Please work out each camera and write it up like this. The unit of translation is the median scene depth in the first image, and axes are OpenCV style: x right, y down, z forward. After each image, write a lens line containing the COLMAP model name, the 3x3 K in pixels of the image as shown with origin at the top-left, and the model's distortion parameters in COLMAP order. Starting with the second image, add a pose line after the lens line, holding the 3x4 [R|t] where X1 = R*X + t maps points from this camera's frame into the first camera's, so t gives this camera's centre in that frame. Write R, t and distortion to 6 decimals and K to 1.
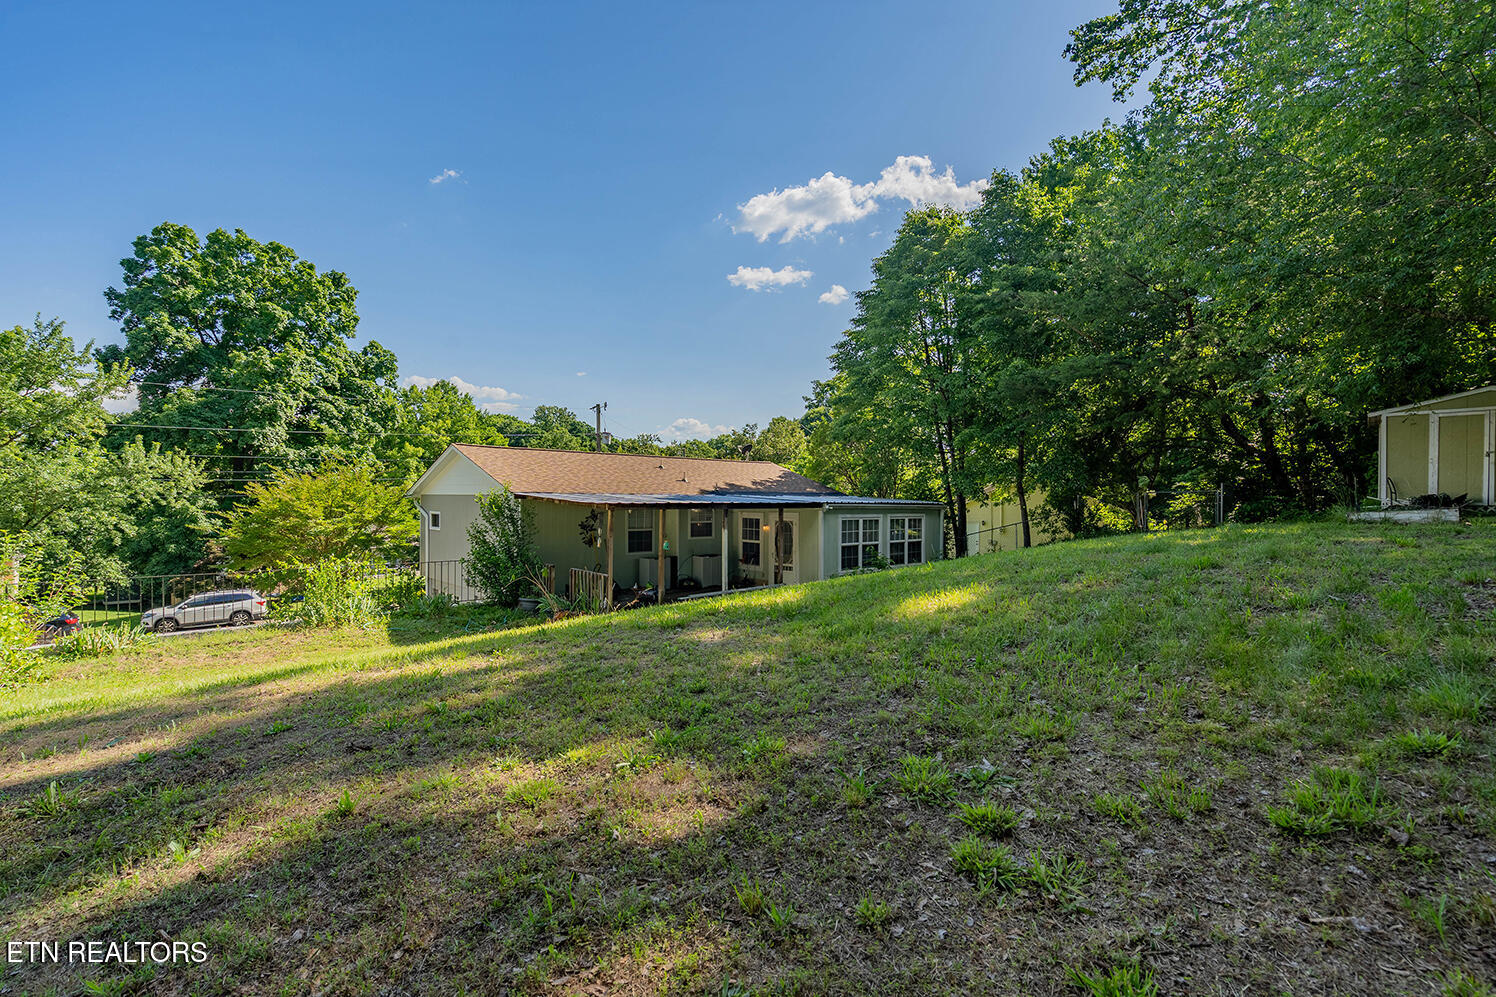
lens RADIAL K [[696.9, 0, 748.0], [0, 696.9, 498.5], [0, 0, 1]] dist [-0.002749, 0.000090]
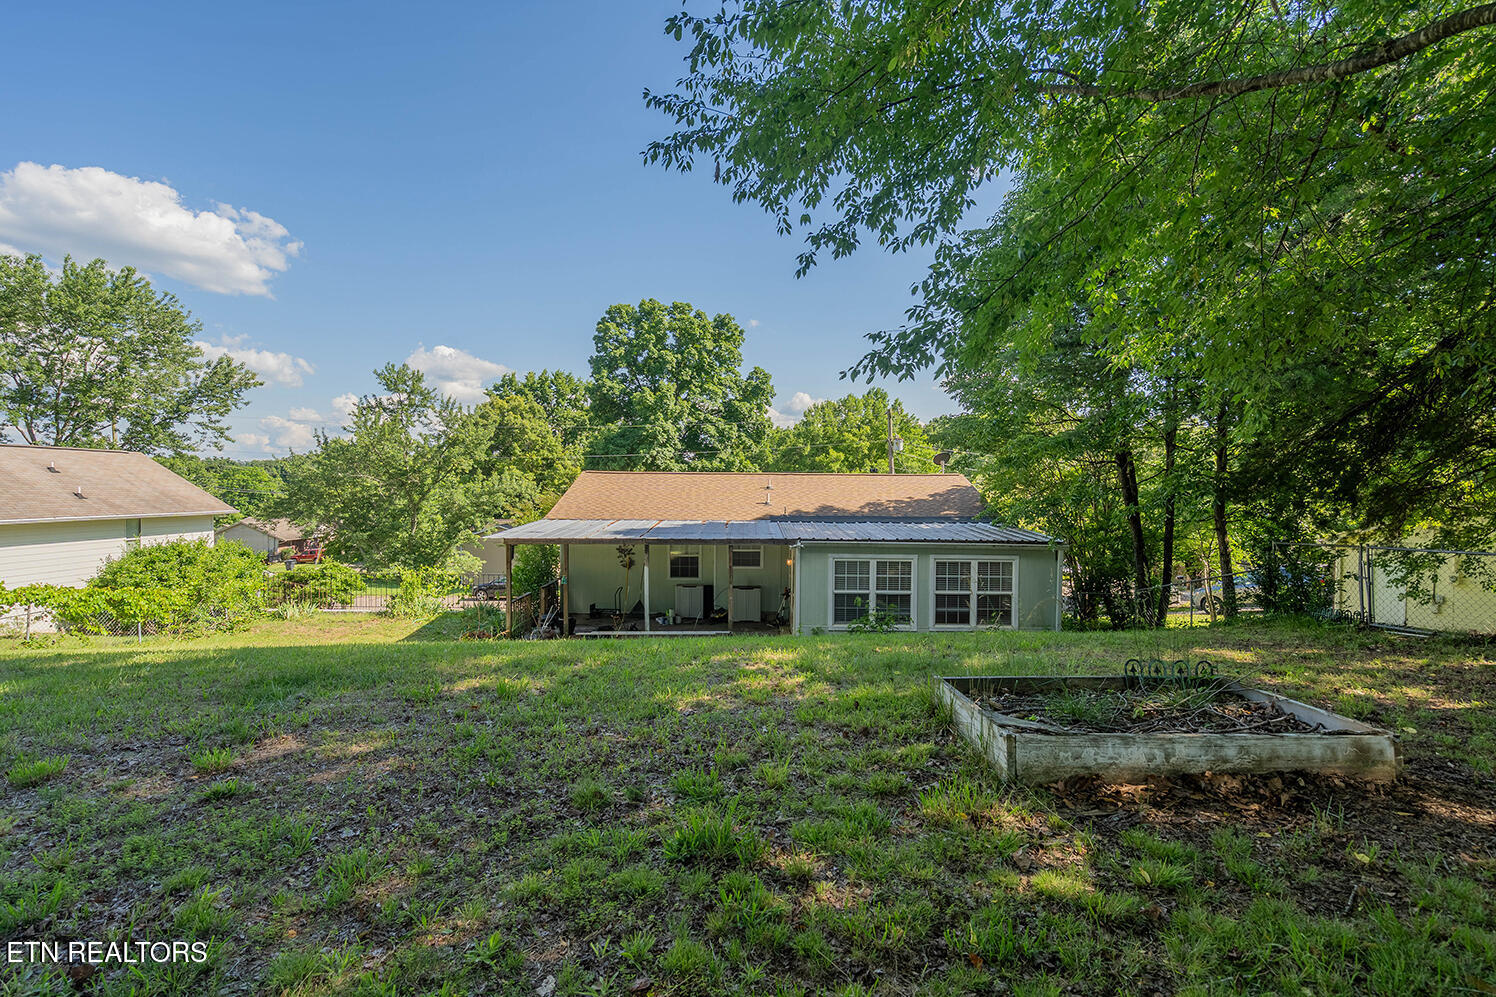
lens RADIAL K [[684.2, 0, 756.6], [0, 684.2, 507.5], [0, 0, 1]] dist [-0.002019, 0.000314]
pose [[0.728508, 0.017028, -0.684825, 0.575619], [0.002093, 0.999631, 0.027082, -0.049631], [0.685034, -0.021163, 0.728204, 0.342892]]
